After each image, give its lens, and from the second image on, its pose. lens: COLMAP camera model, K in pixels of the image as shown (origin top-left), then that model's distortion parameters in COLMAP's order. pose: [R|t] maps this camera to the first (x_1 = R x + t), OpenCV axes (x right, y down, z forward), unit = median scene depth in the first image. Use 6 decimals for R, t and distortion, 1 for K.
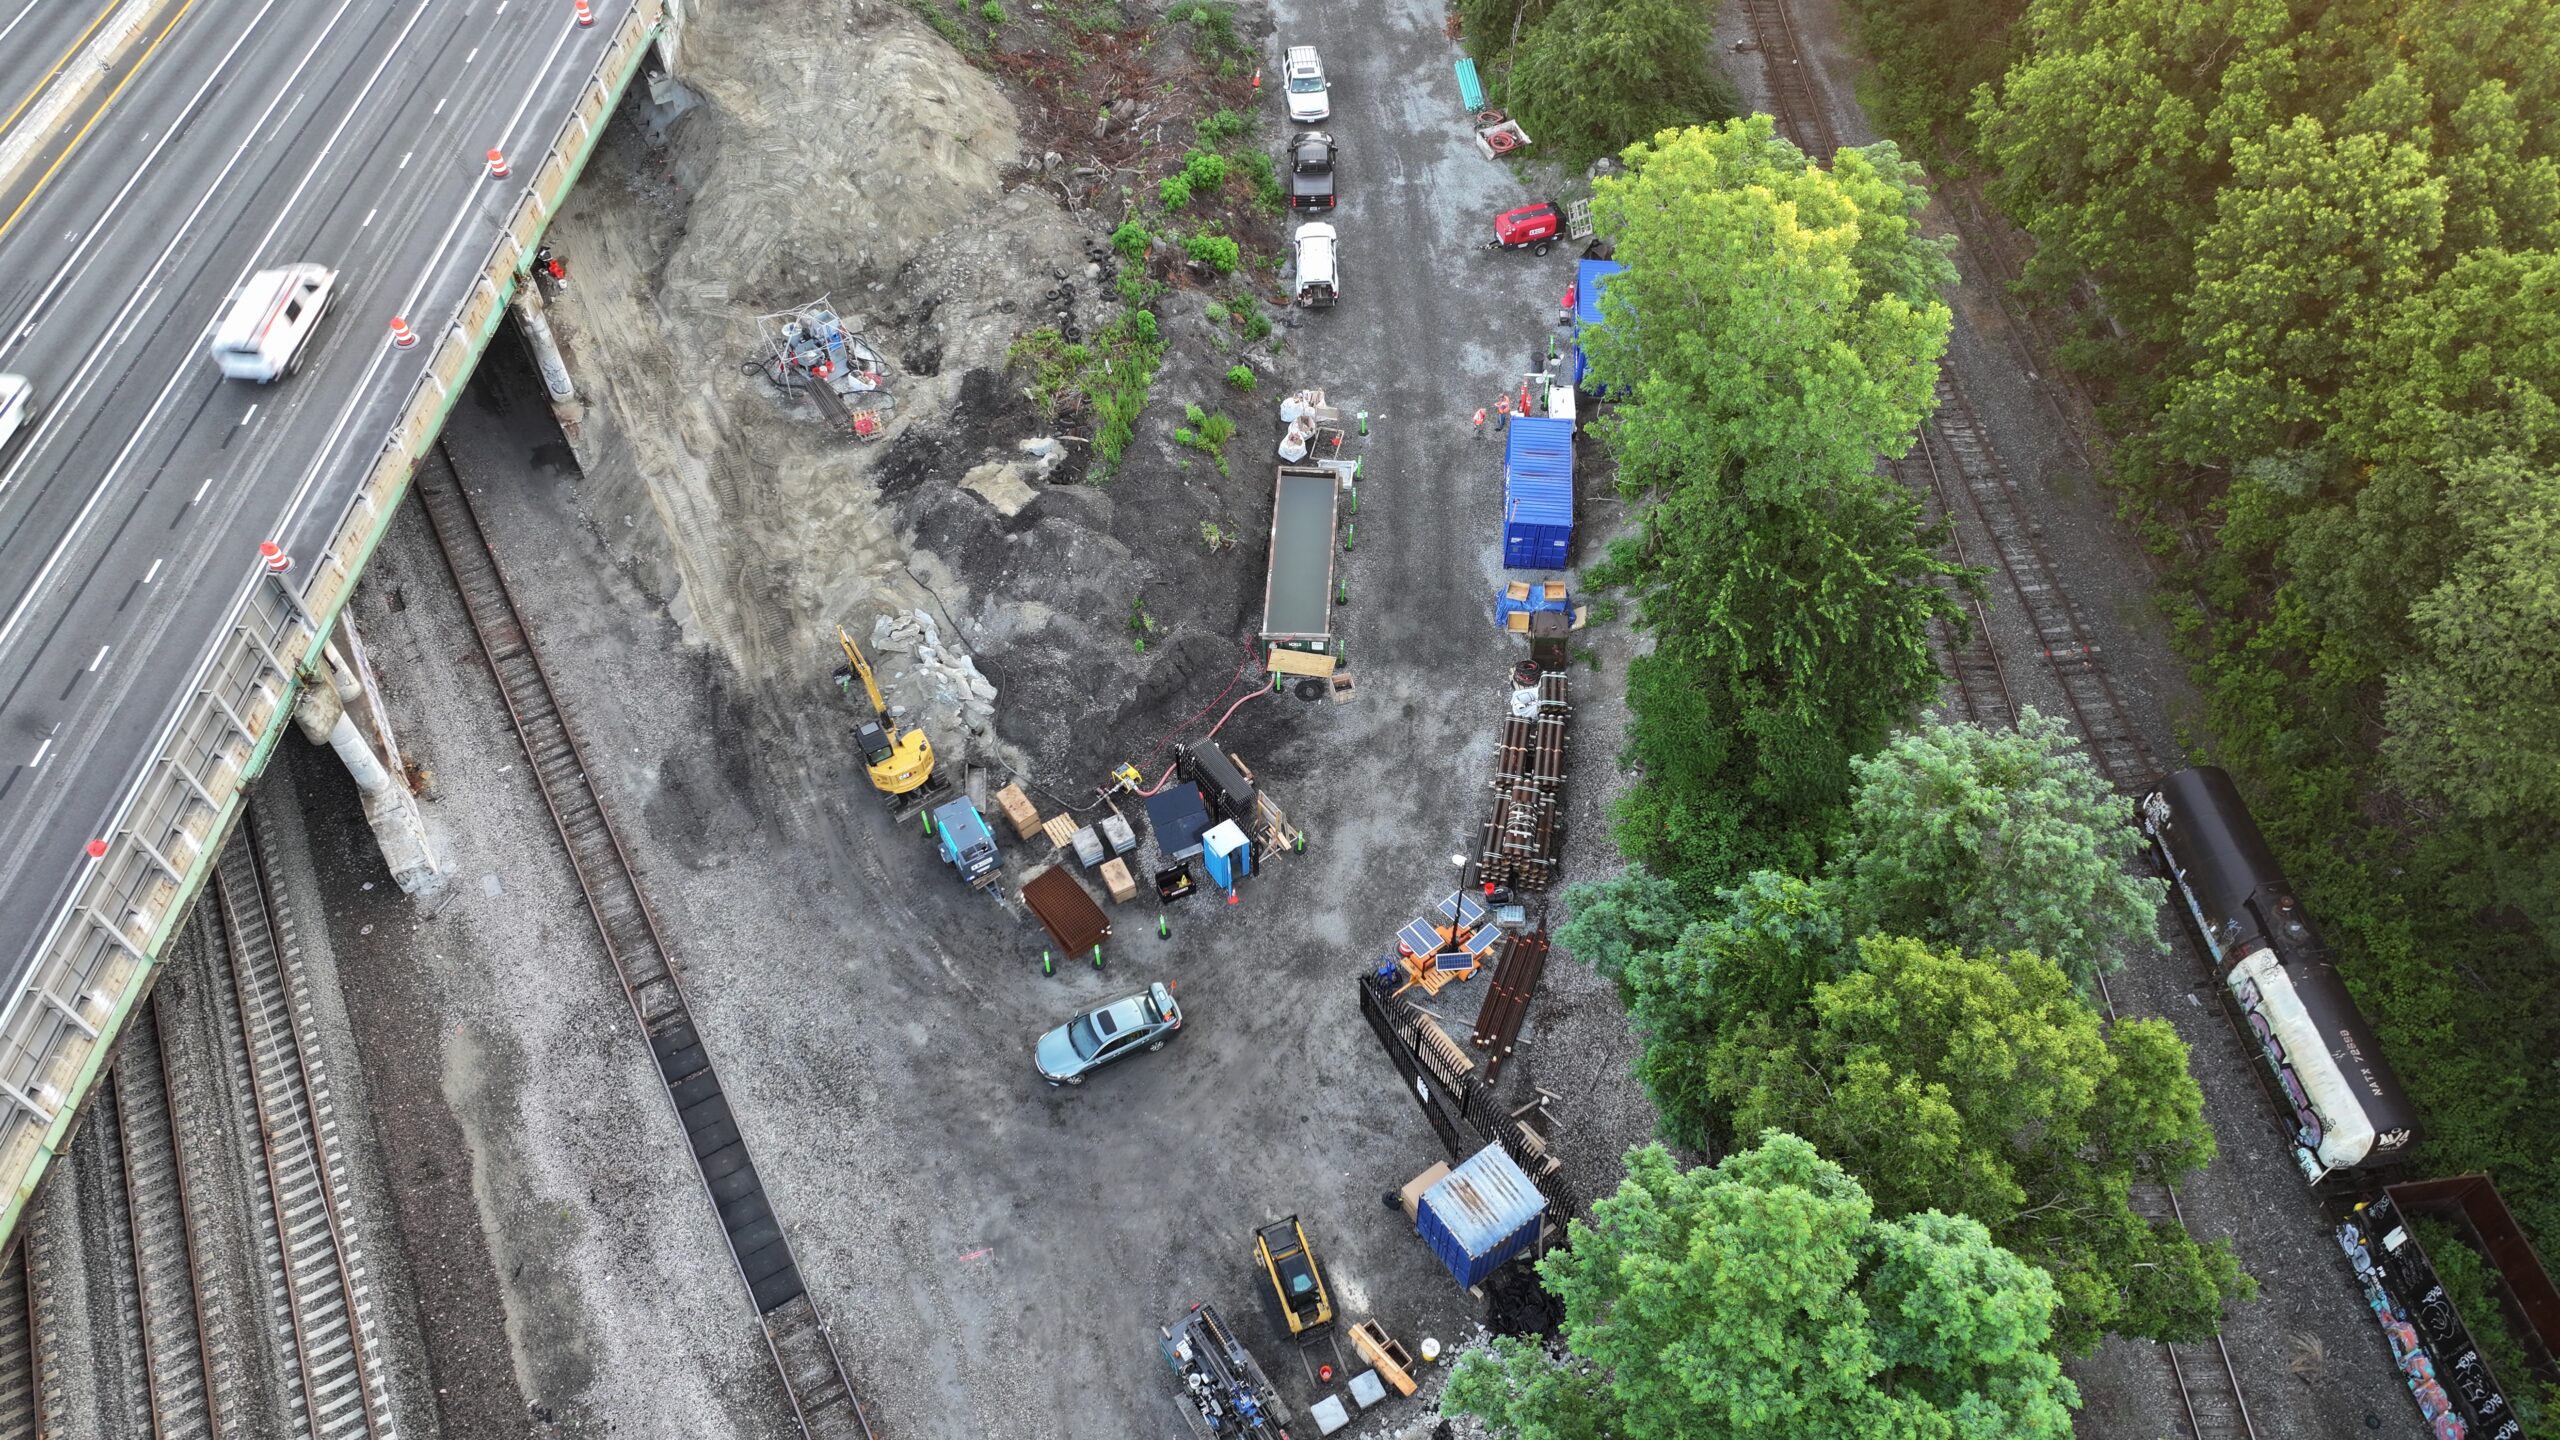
lens RADIAL K [[1802.1, 0, 1289.0], [0, 1802.1, 713.4], [0, 0, 1]] dist [-0.002342, 0.017047]
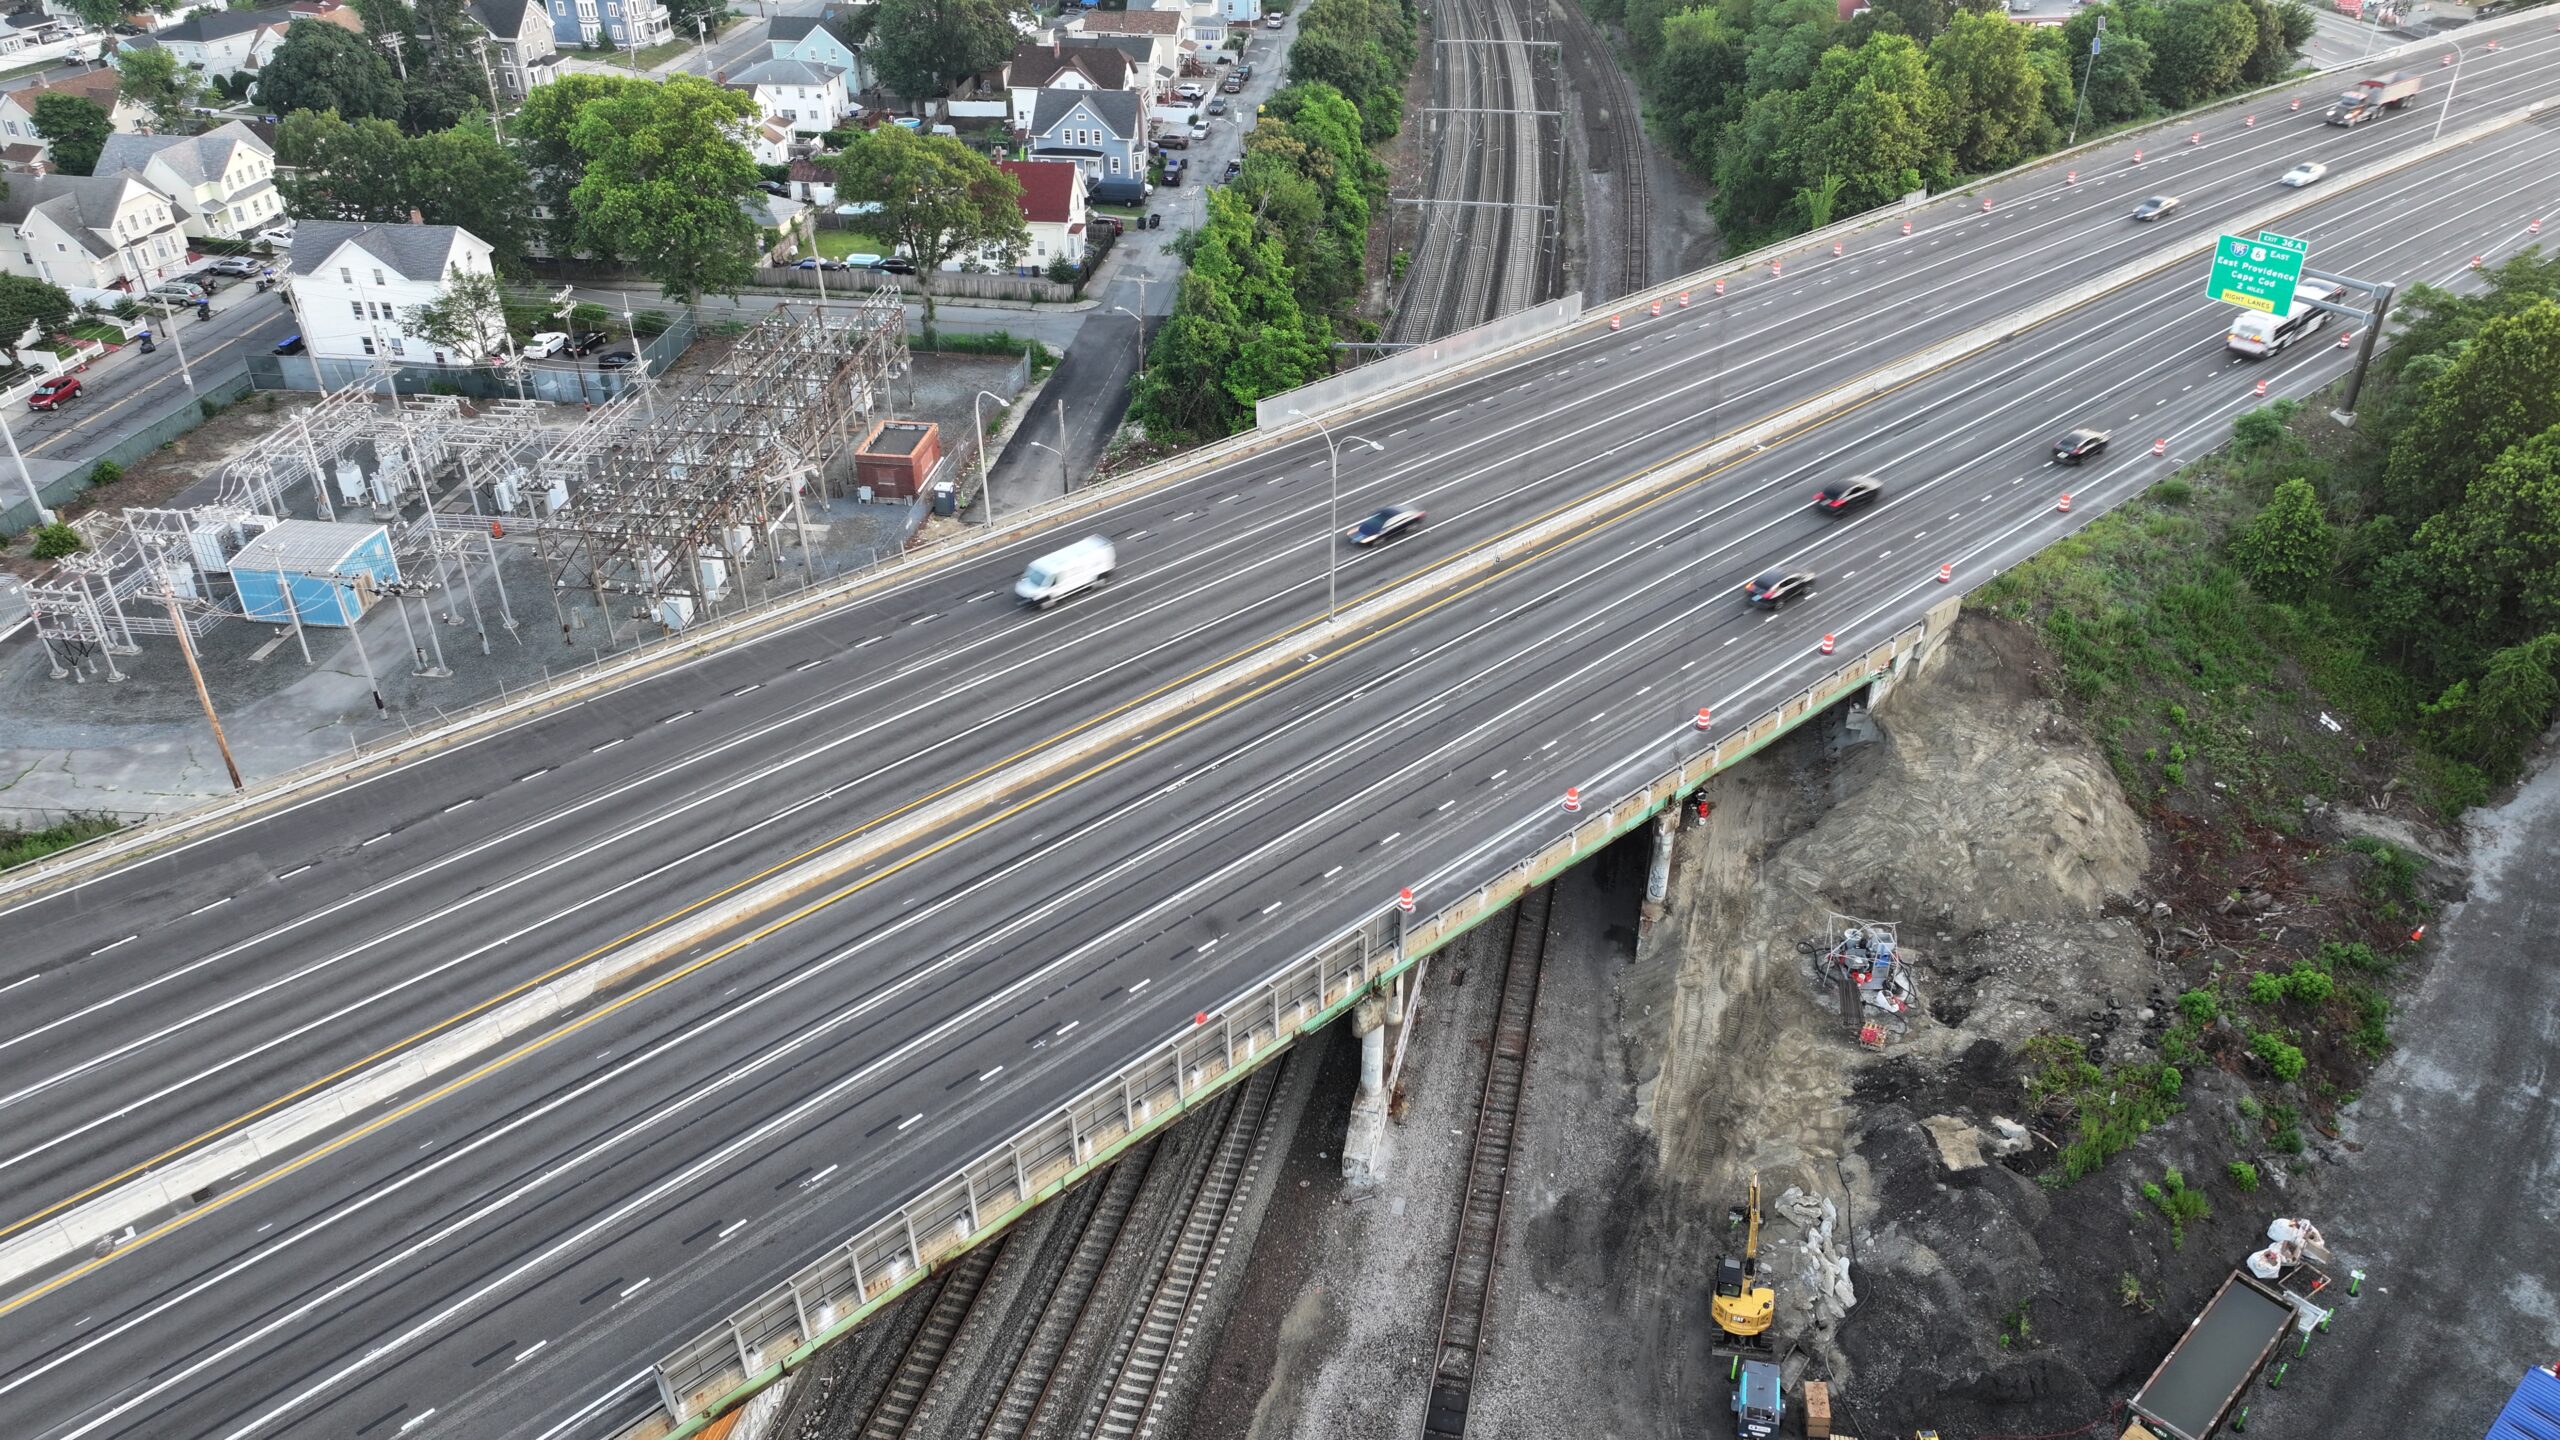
lens RADIAL K [[1802.1, 0, 1291.2], [0, 1802.1, 712.5], [0, 0, 1]] dist [-0.002342, 0.017047]
pose [[0.728404, 0.366542, -0.578856, 0.086219], [-0.538304, 0.828830, -0.152546, 0.042398], [0.423858, 0.422715, 0.801034, -0.145671]]
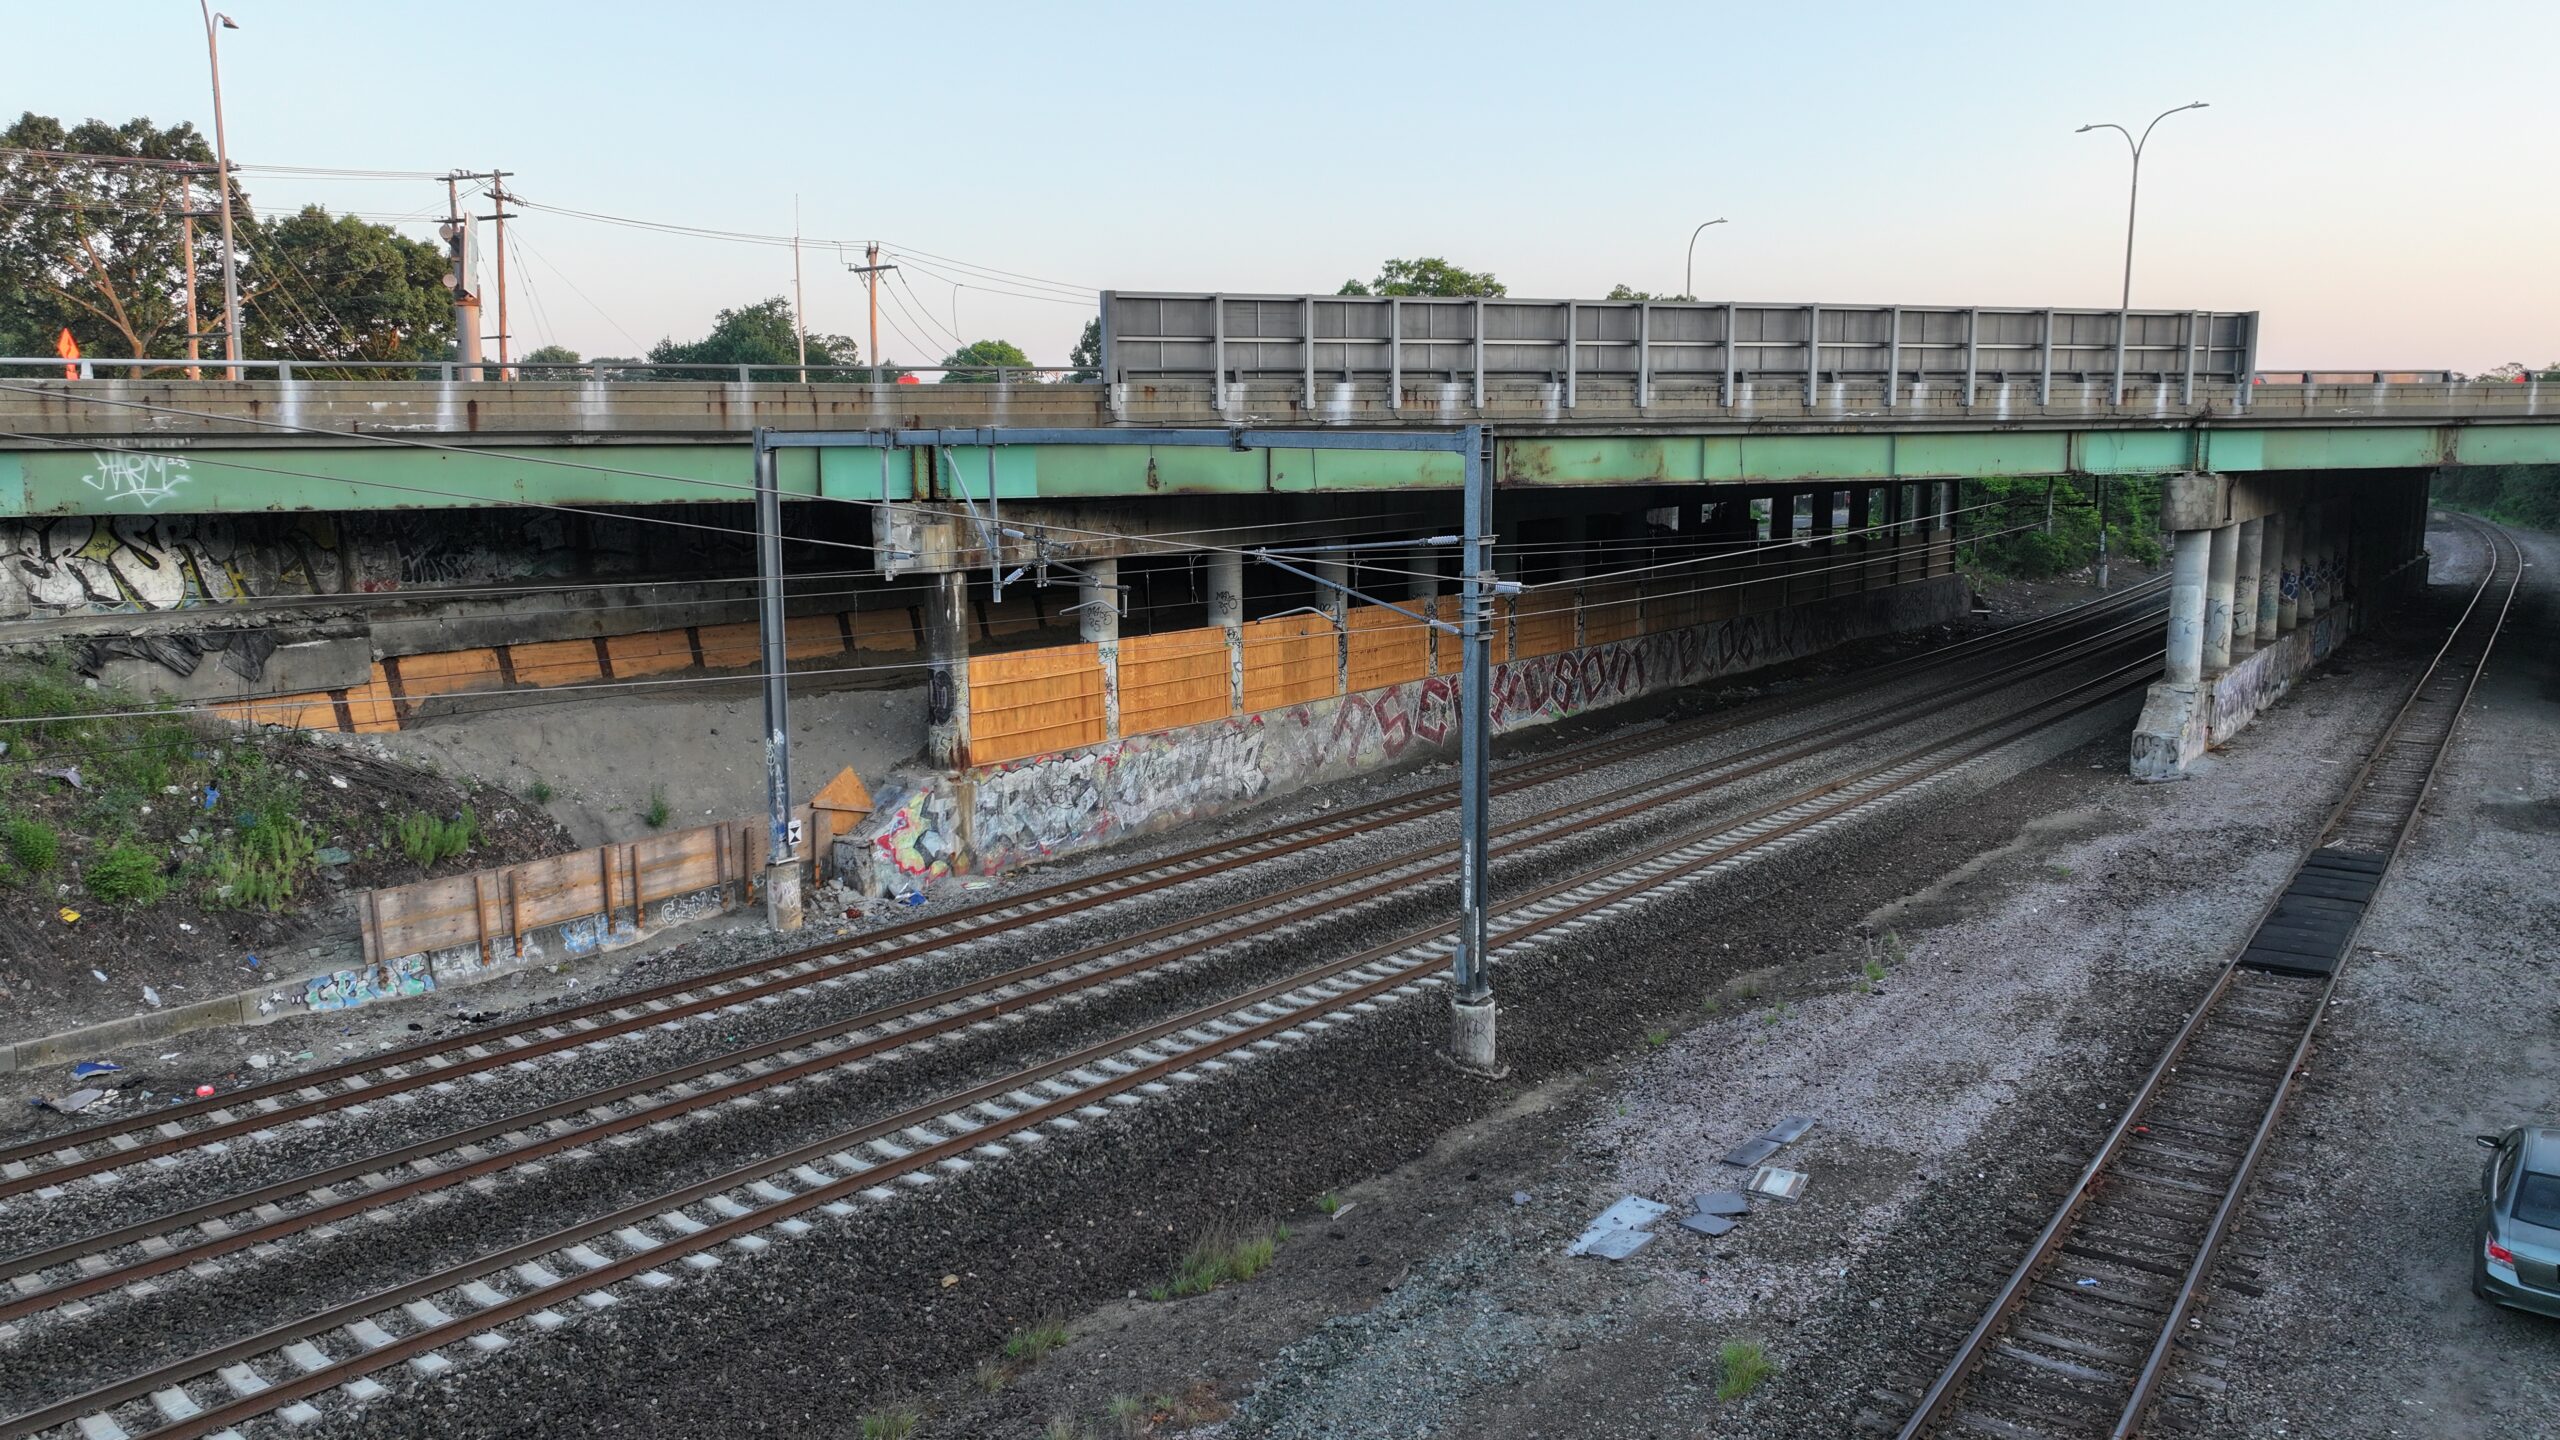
lens RADIAL K [[1802.1, 0, 1289.3], [0, 1802.1, 714.6], [0, 0, 1]] dist [-0.002342, 0.017047]
pose [[0.408994, 0.138233, -0.902007, 0.074441], [-0.718219, 0.658523, -0.224740, 0.517467], [0.562926, 0.739756, 0.368614, 0.462515]]
